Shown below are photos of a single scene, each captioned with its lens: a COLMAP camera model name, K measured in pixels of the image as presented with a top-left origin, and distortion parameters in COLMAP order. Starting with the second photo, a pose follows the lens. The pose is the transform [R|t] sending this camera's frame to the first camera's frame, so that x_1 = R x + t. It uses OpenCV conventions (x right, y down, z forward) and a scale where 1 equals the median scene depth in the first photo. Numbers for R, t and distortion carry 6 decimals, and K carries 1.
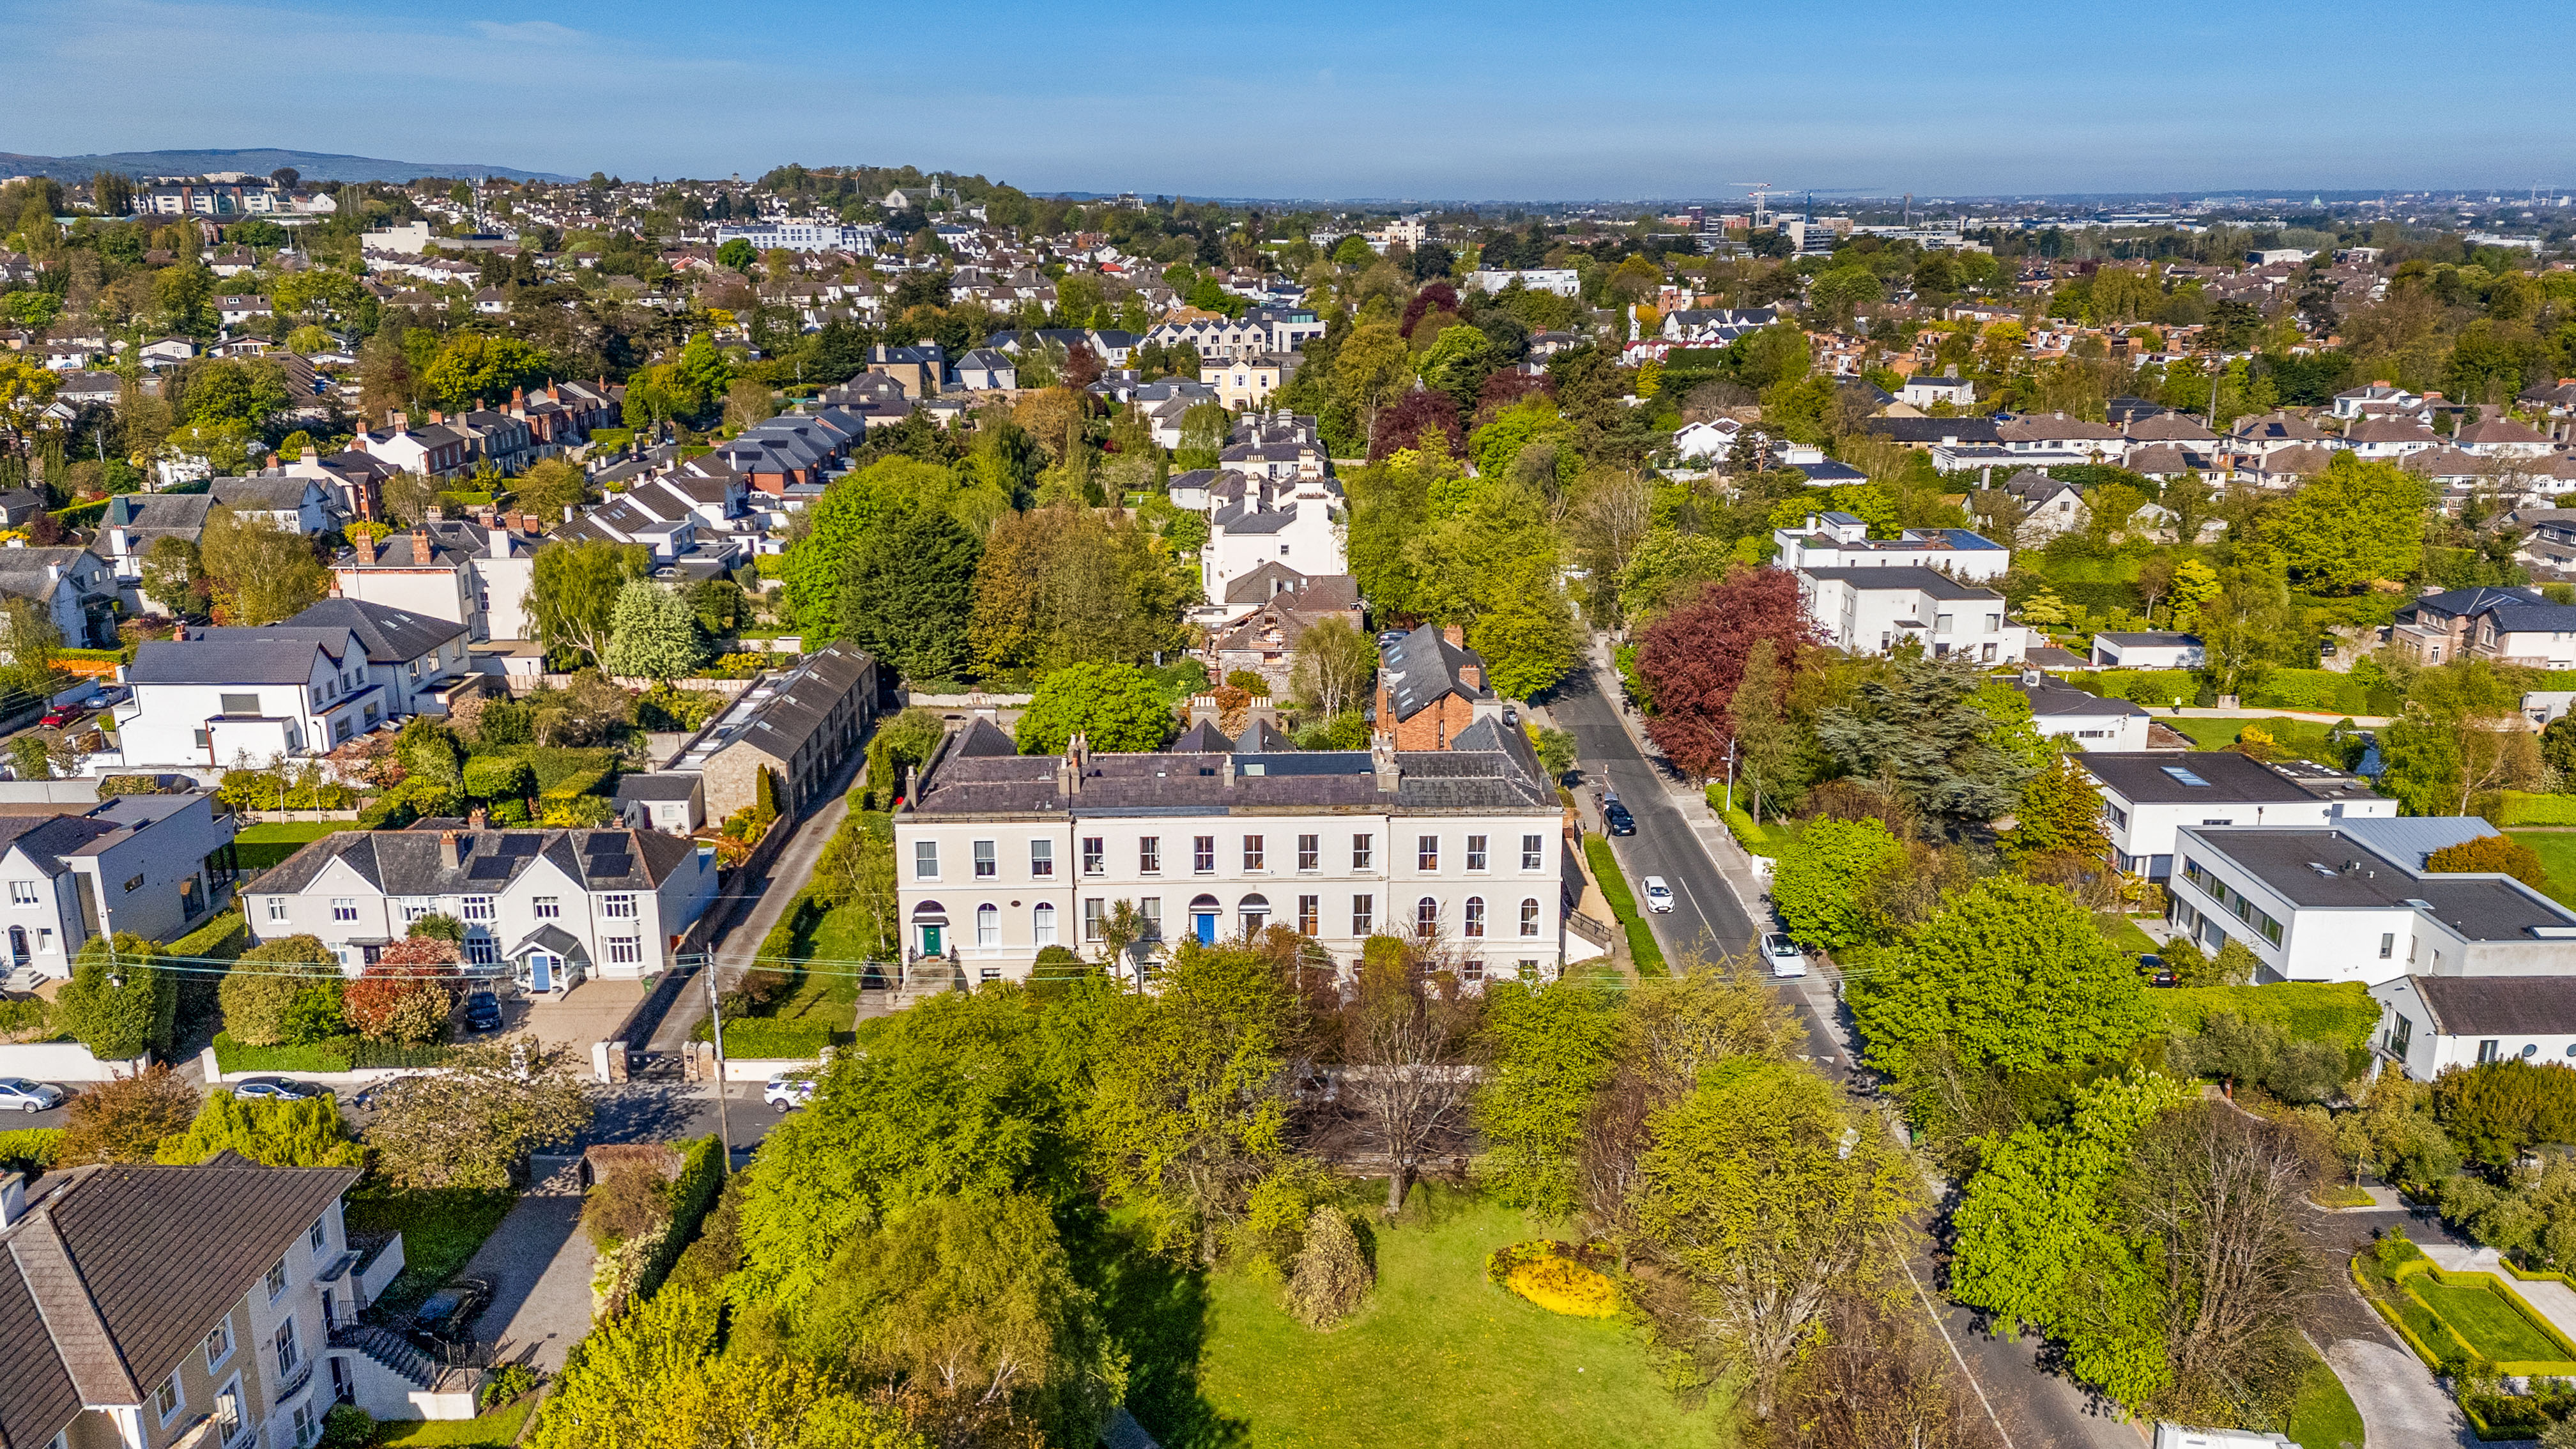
lens RADIAL K [[1876.5, 0, 1291.6], [0, 1876.5, 720.1], [0, 0, 1]] dist [0.059396, -0.062017]
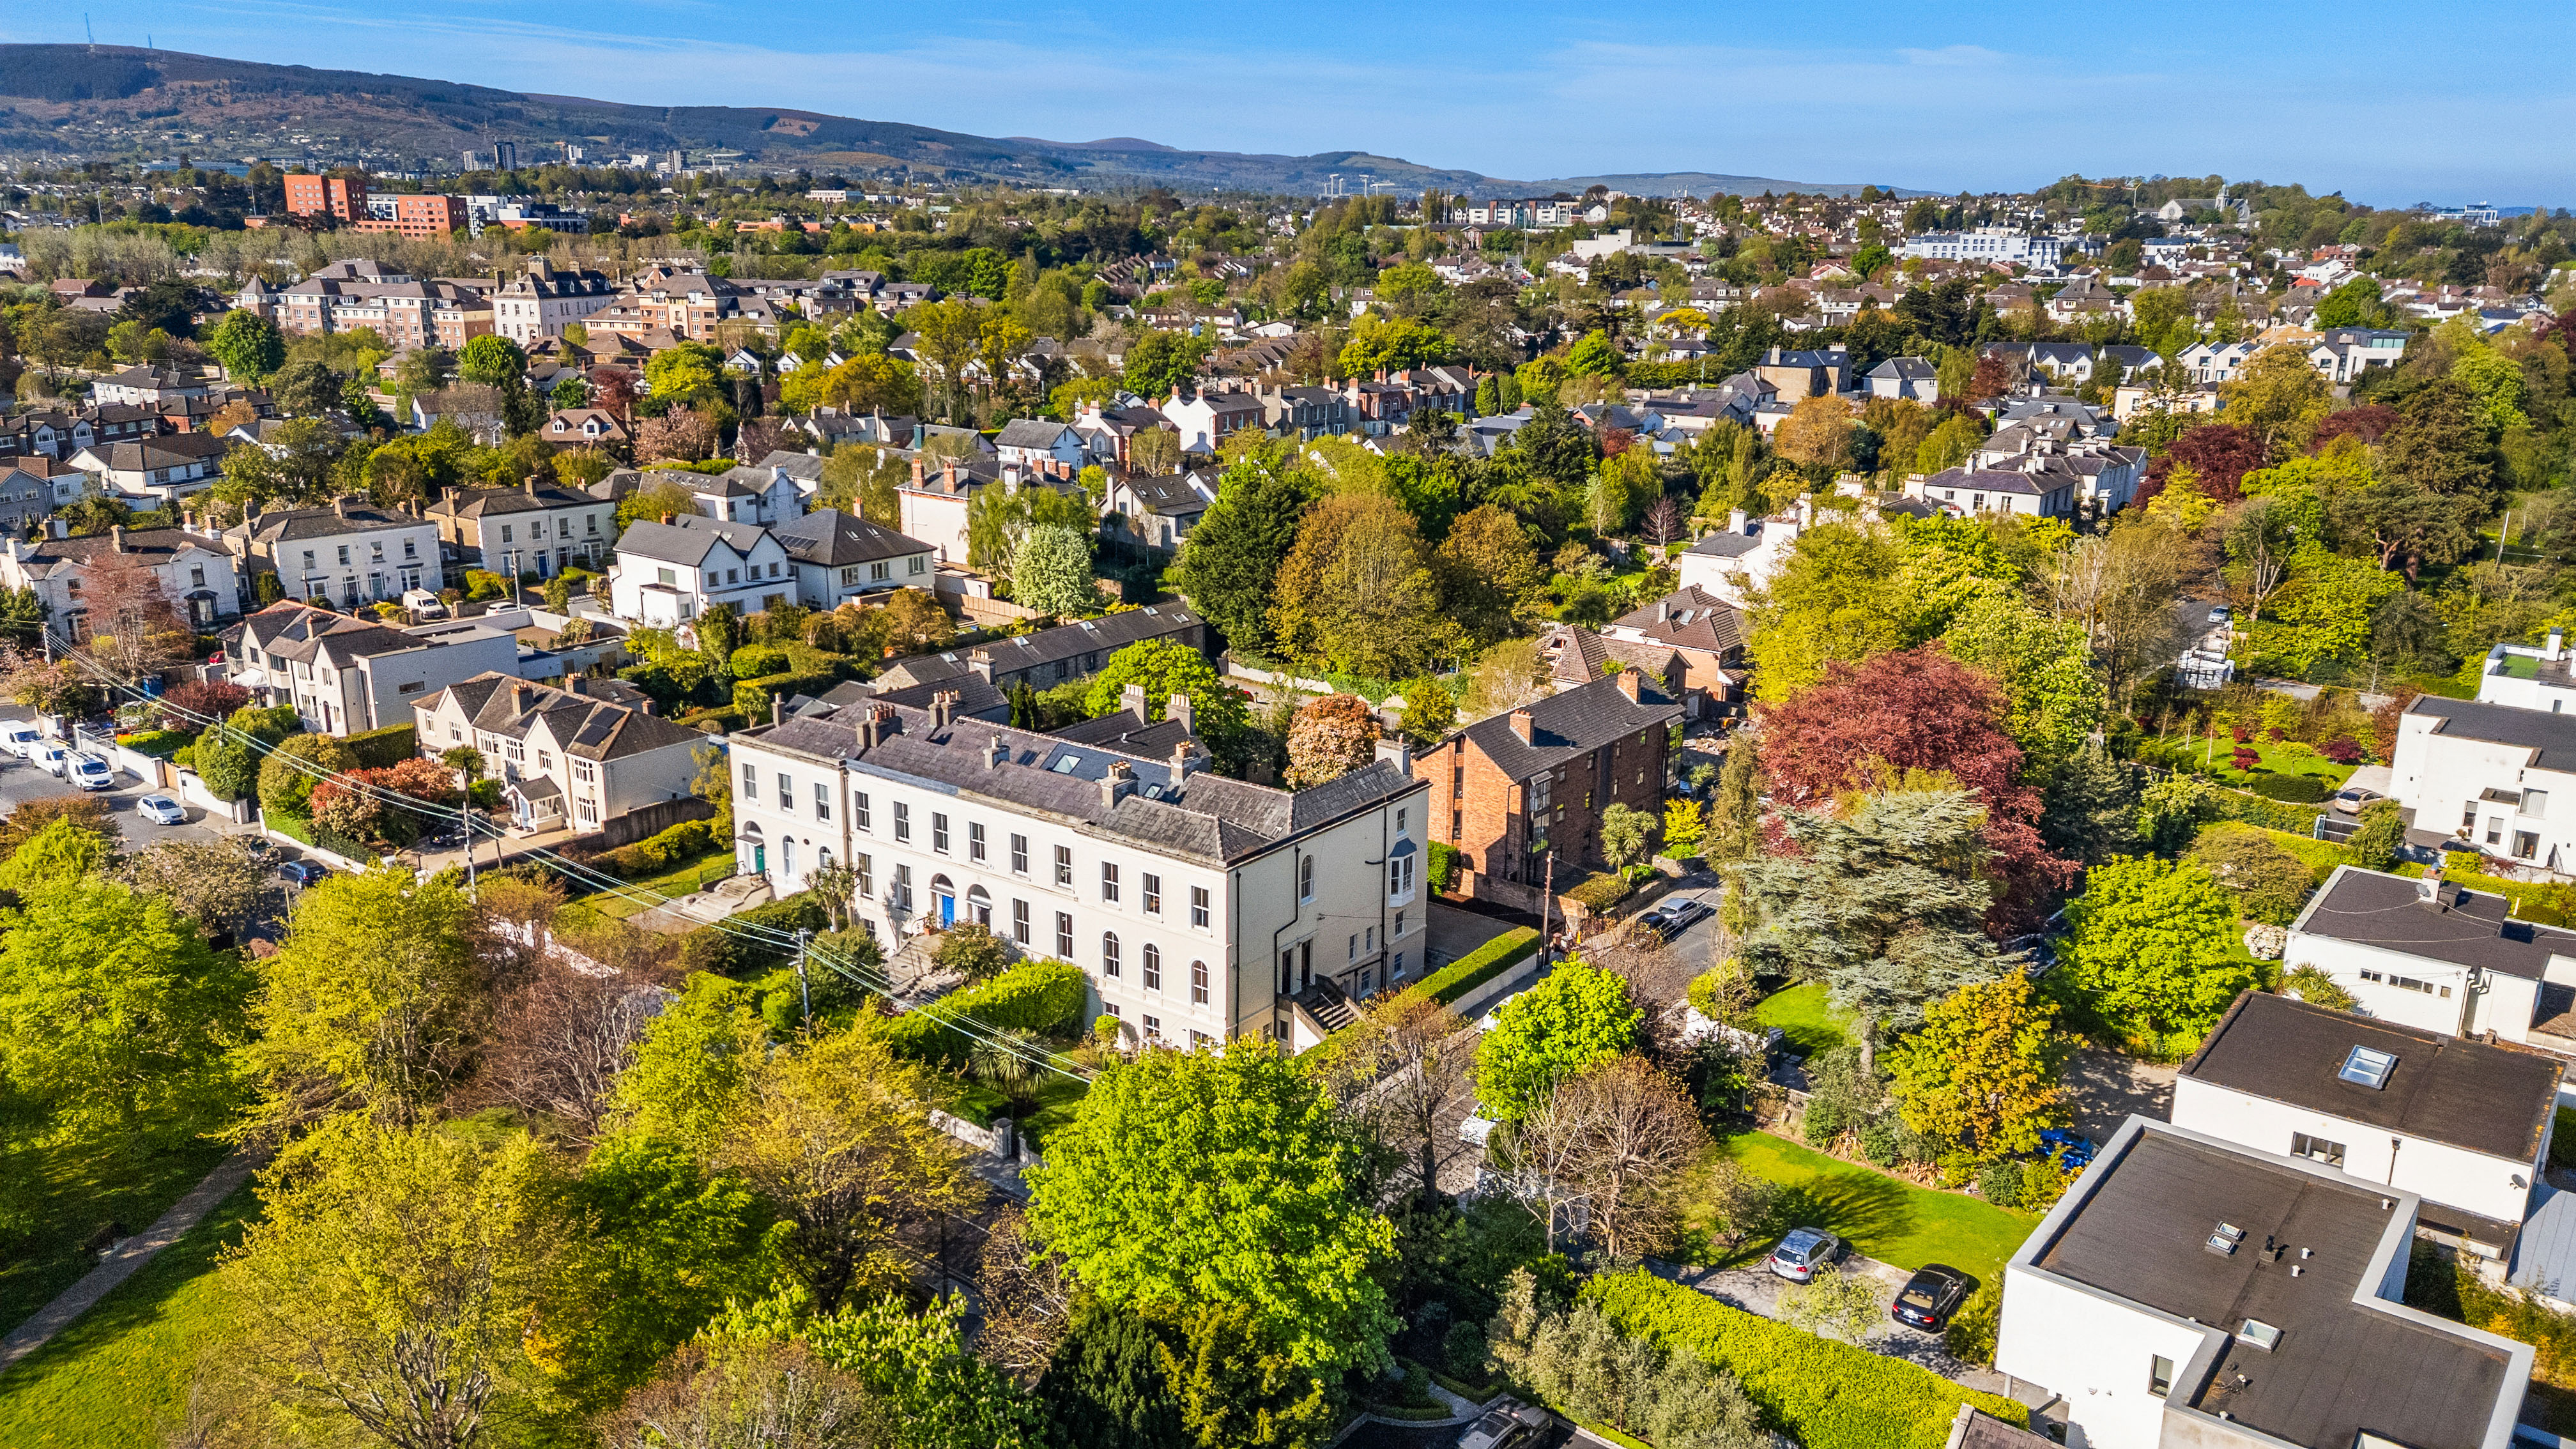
lens RADIAL K [[1829.7, 0, 1288.0], [0, 1829.7, 724.5], [0, 0, 1]] dist [0.071930, -0.073959]
pose [[0.787149, 0.171151, -0.592540, 0.633189], [-0.171110, 0.983613, 0.056801, -0.065511], [0.592552, 0.056679, 0.803536, 0.344592]]
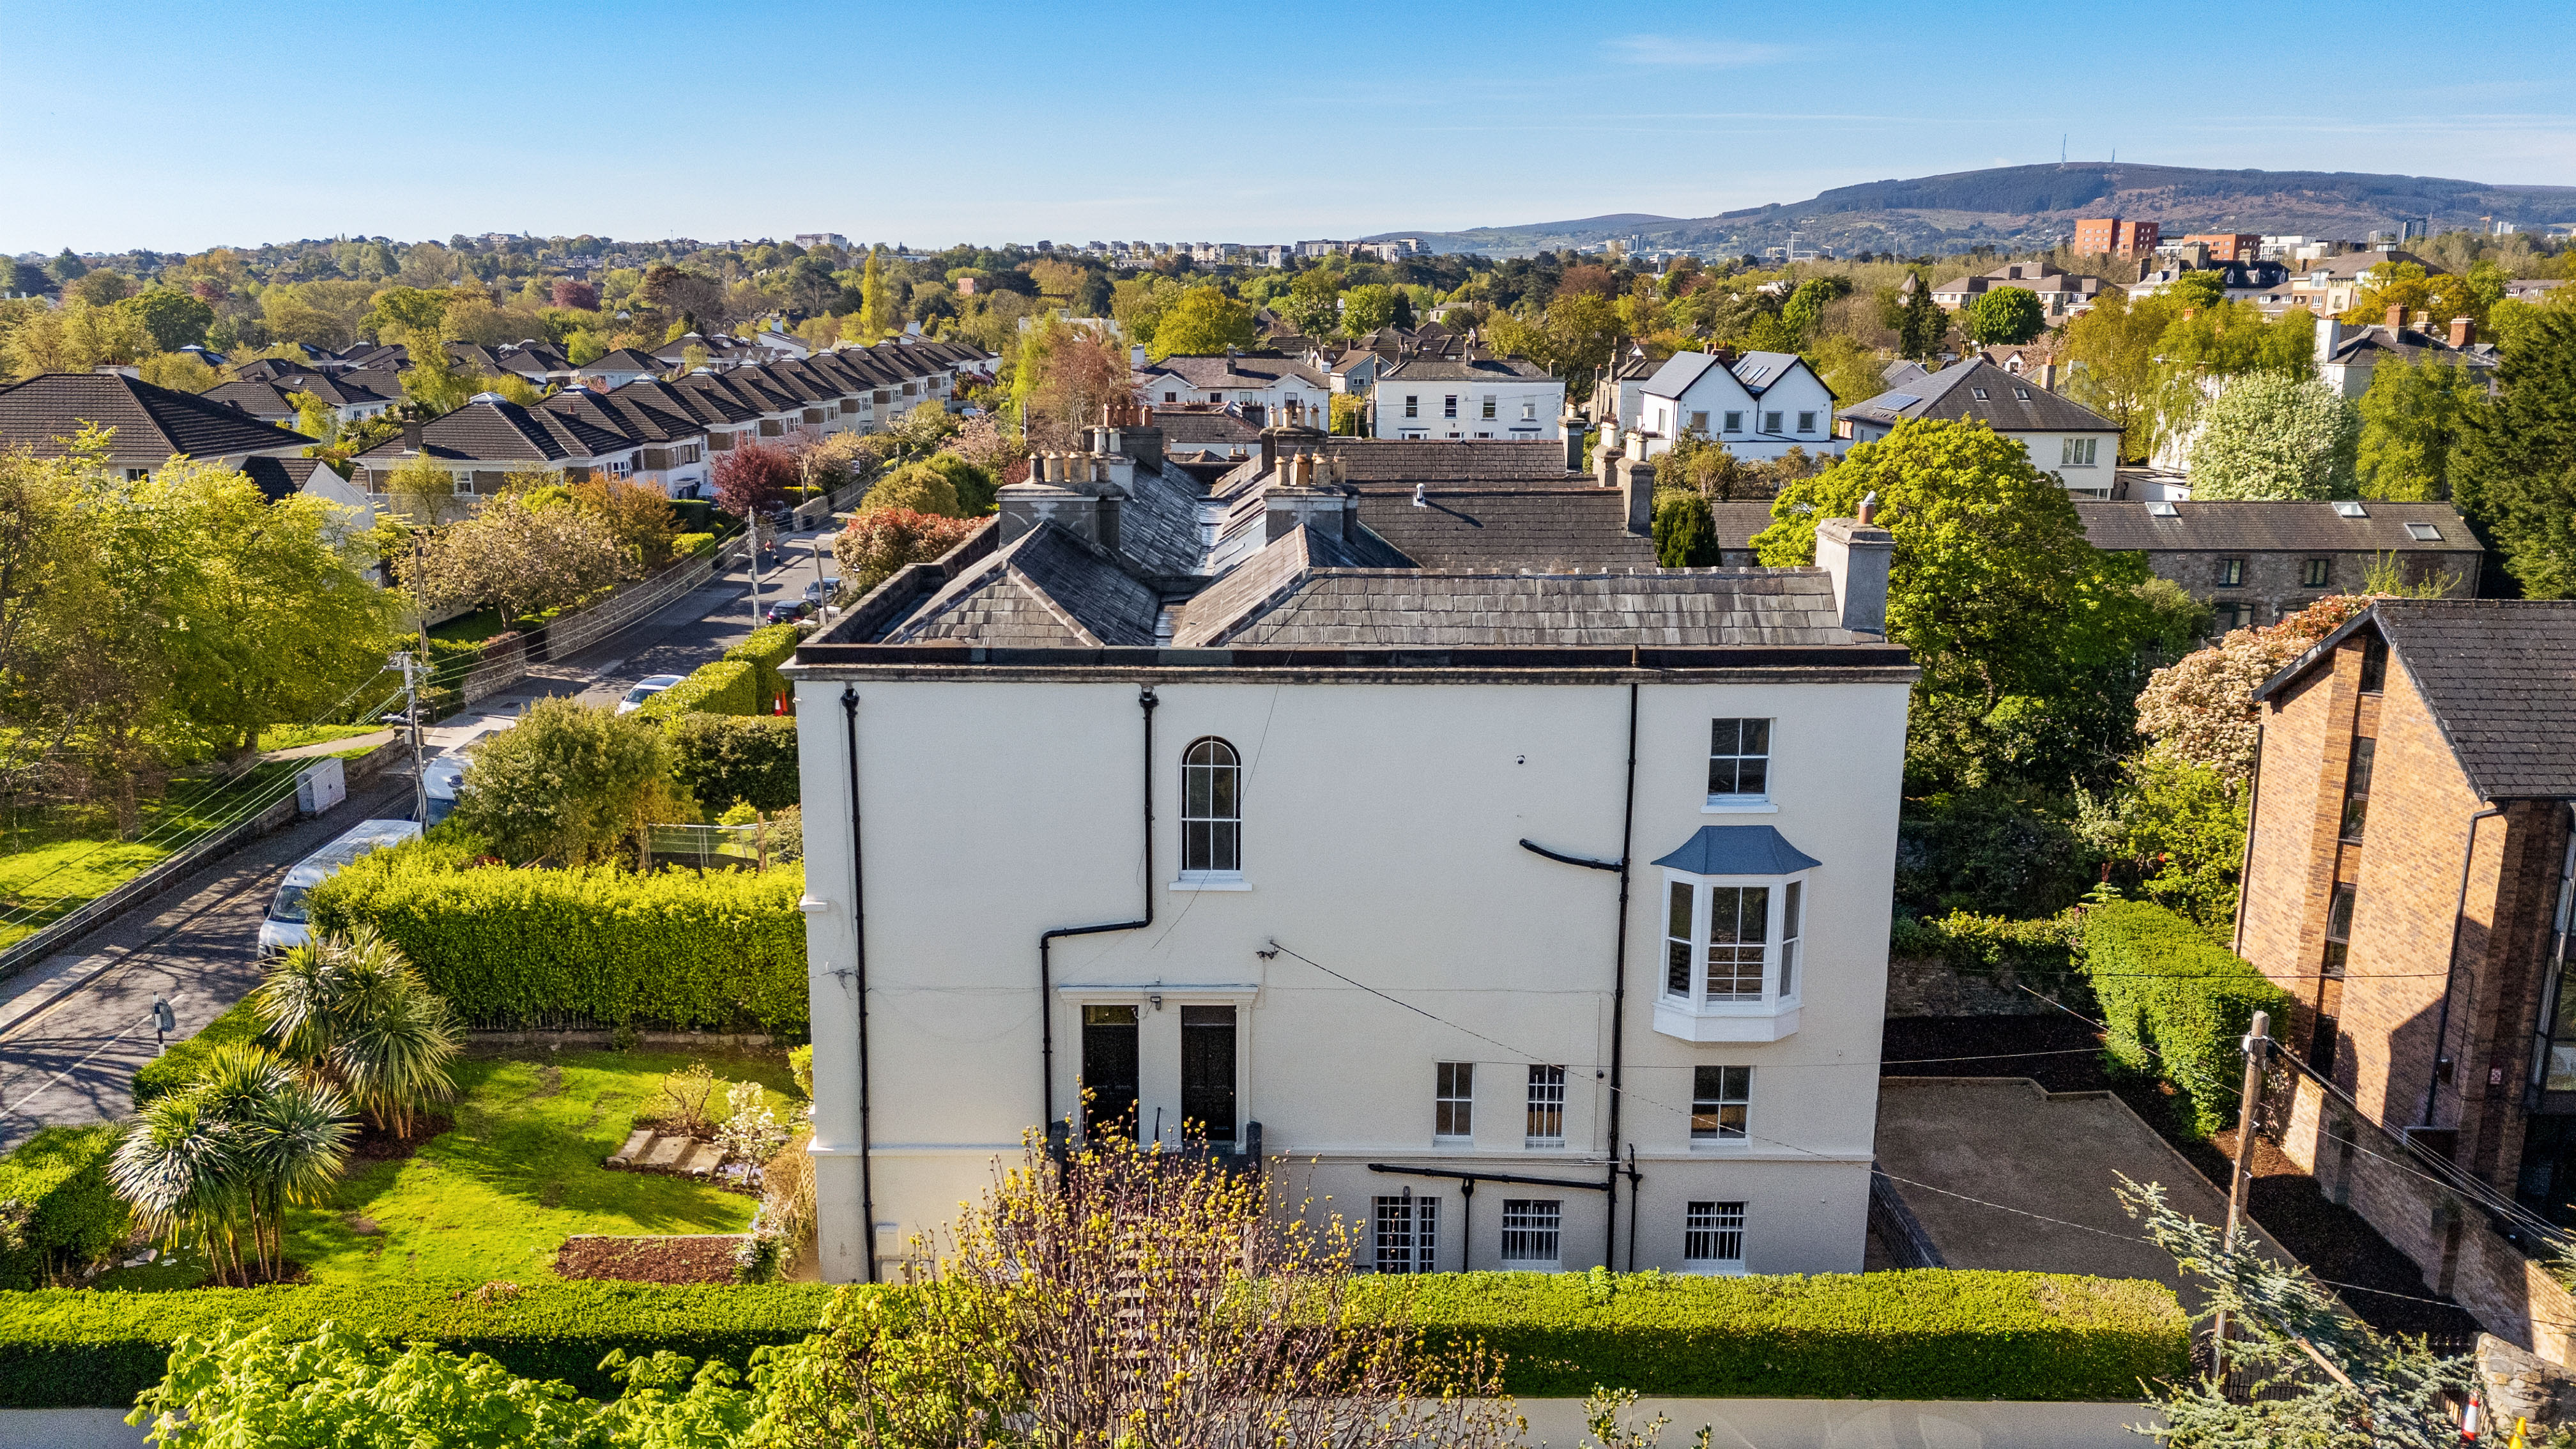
lens RADIAL K [[1876.5, 0, 1291.6], [0, 1876.5, 720.1], [0, 0, 1]] dist [0.059396, -0.062017]
pose [[-0.003923, 0.220059, -0.975479, 0.414518], [-0.266697, 0.939924, 0.213111, -0.022830], [0.963772, 0.260994, 0.055002, 1.037314]]
